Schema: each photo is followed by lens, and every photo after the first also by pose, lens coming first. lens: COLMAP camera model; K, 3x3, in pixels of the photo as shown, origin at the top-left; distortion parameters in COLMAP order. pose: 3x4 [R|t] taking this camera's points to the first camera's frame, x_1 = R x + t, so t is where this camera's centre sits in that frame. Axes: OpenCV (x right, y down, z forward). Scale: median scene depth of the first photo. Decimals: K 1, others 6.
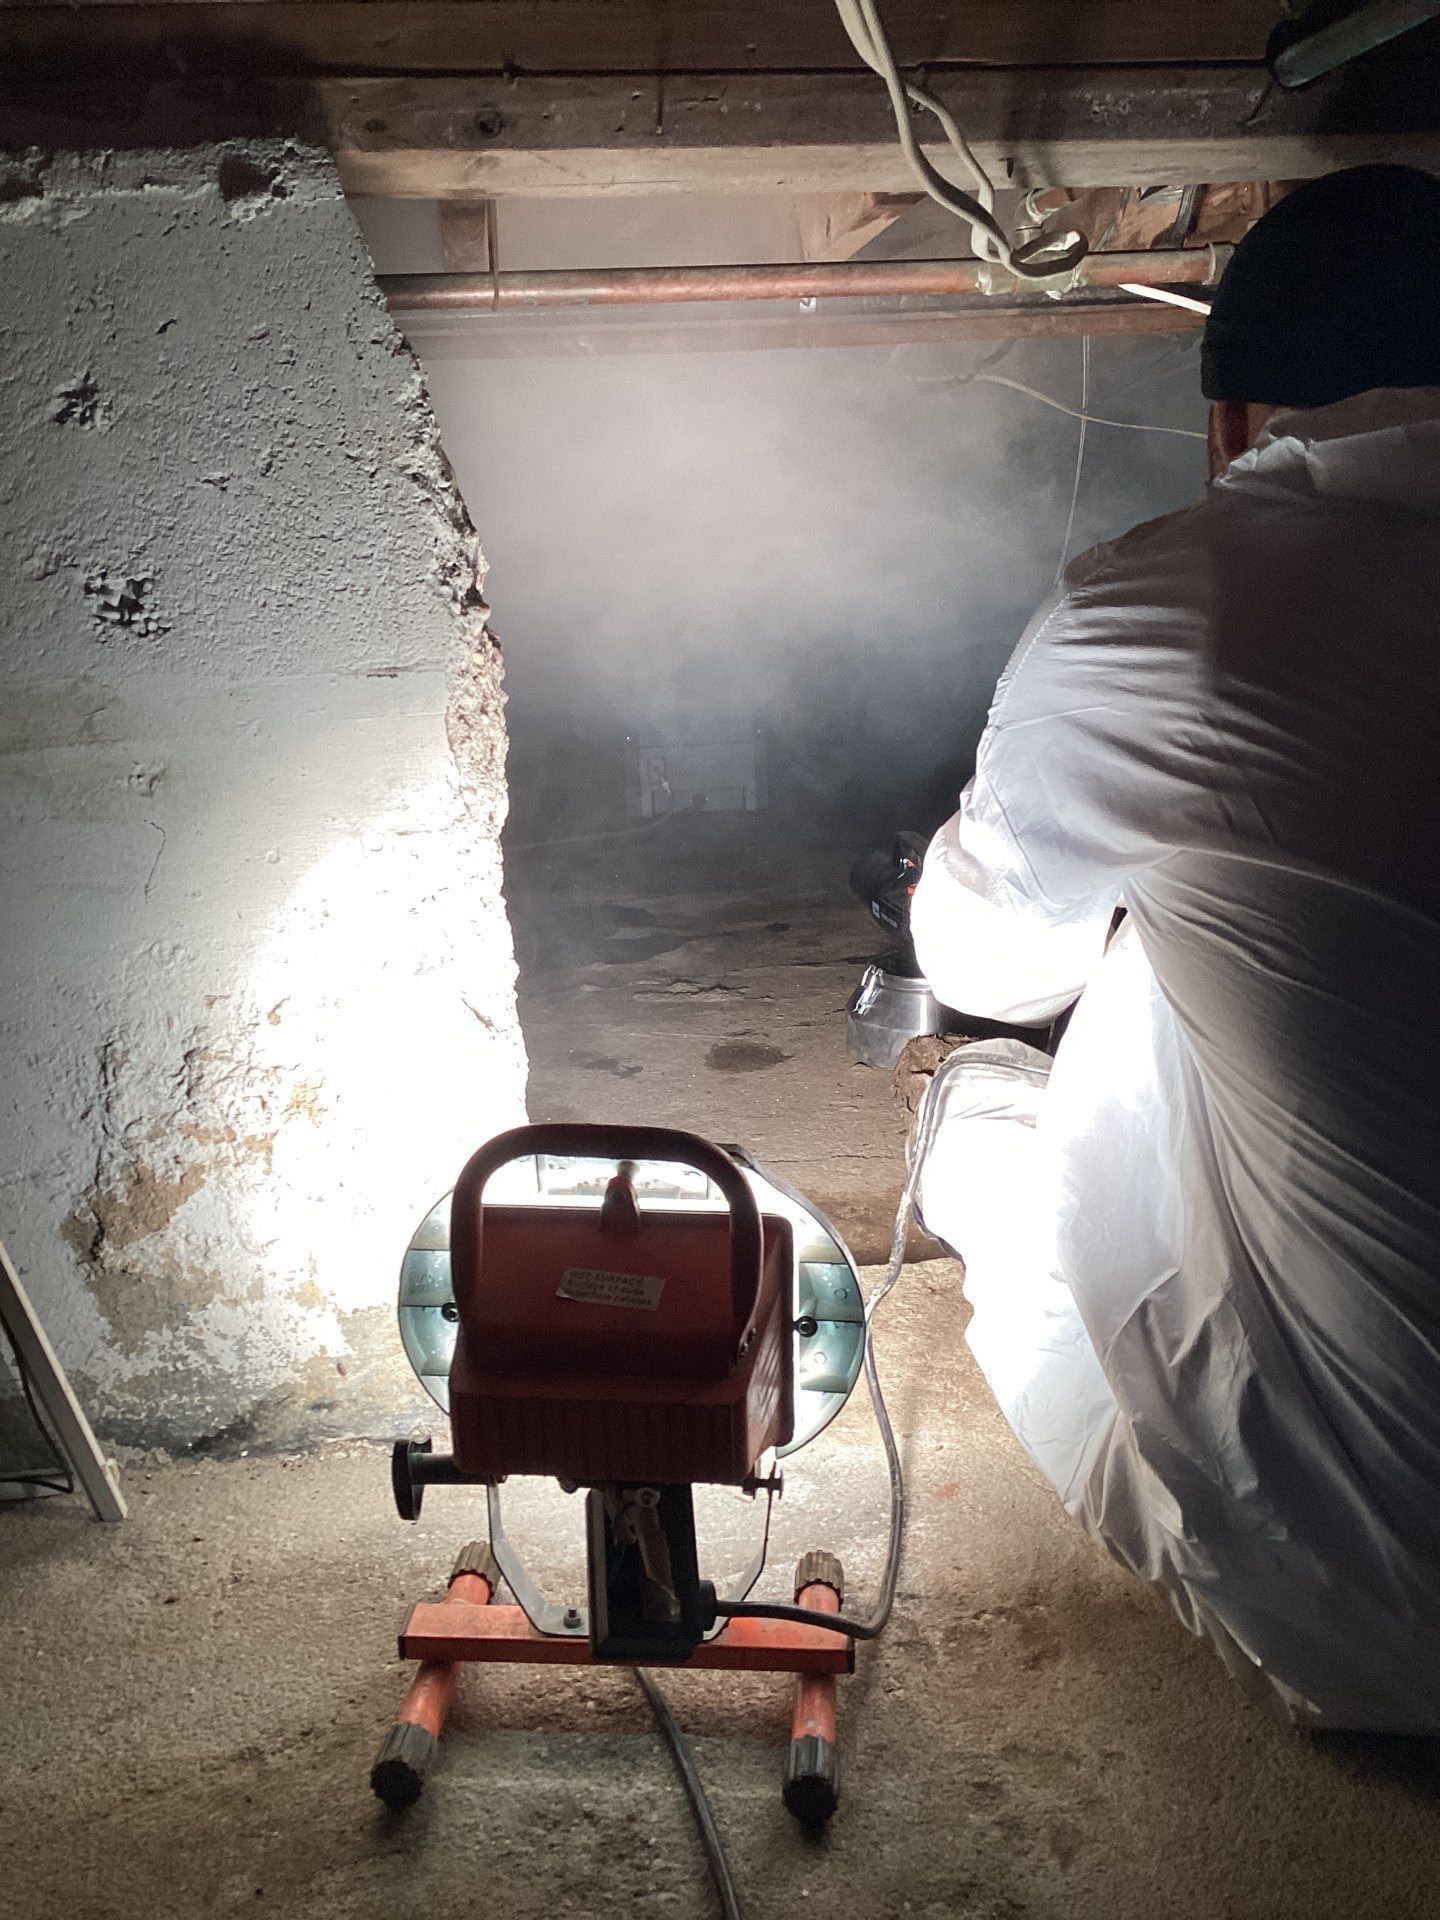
lens RADIAL K [[1702.2, 0, 720.0], [0, 1702.2, 960.0], [0, 0, 1]] dist [0.093899, -0.170738]
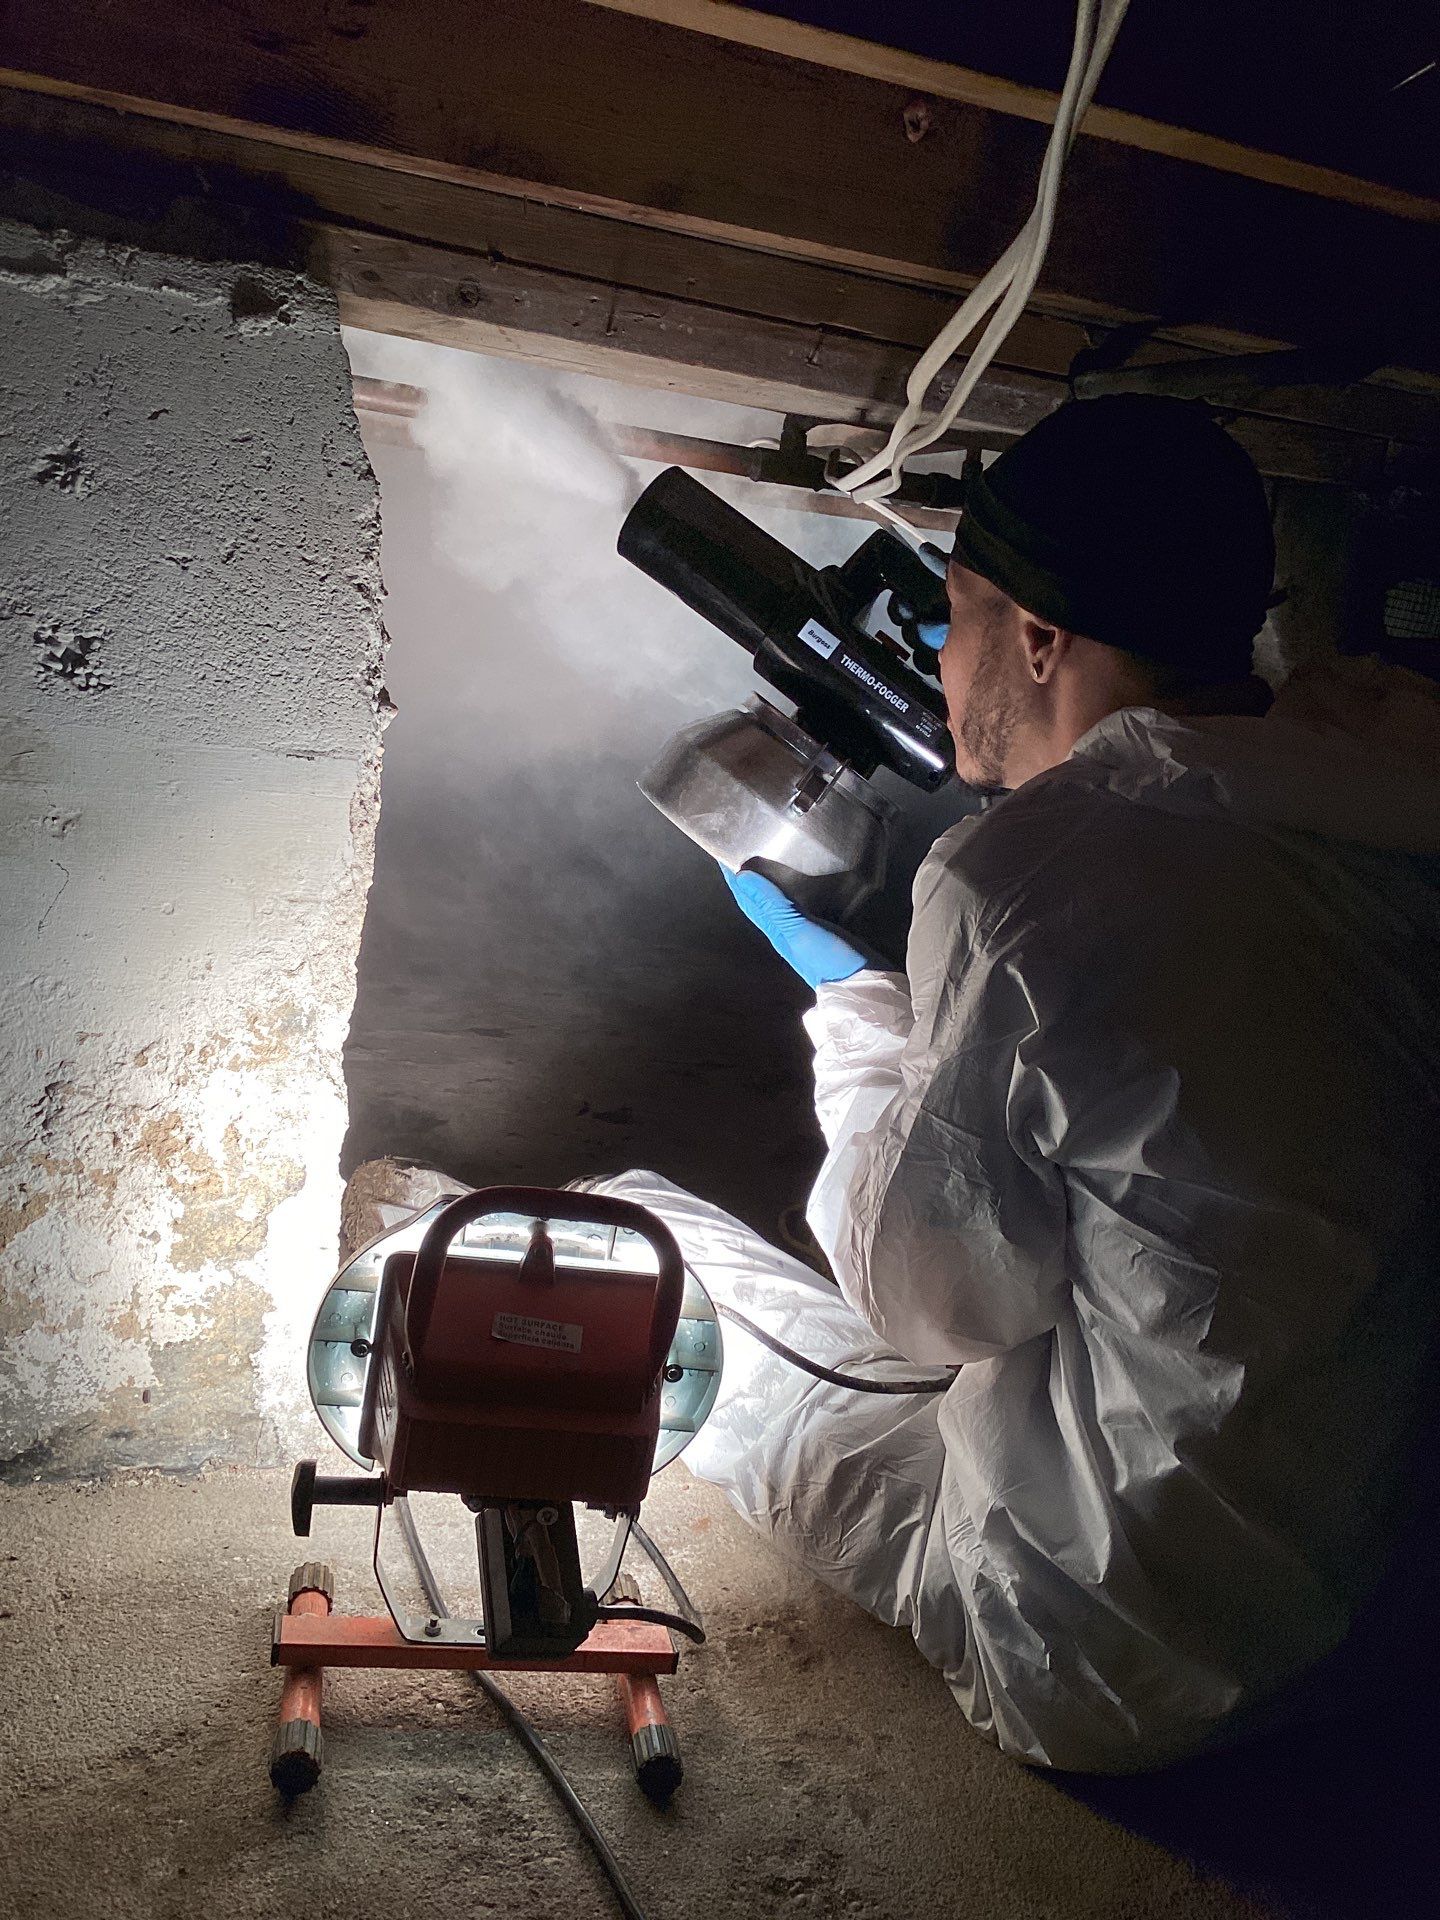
lens RADIAL K [[1702.2, 0, 720.0], [0, 1702.2, 960.0], [0, 0, 1]] dist [0.093899, -0.170738]
pose [[0.949594, 0.113513, 0.292210, -0.260711], [-0.102306, 0.993318, -0.053406, -0.007368], [-0.296320, 0.020820, 0.954862, -0.122729]]
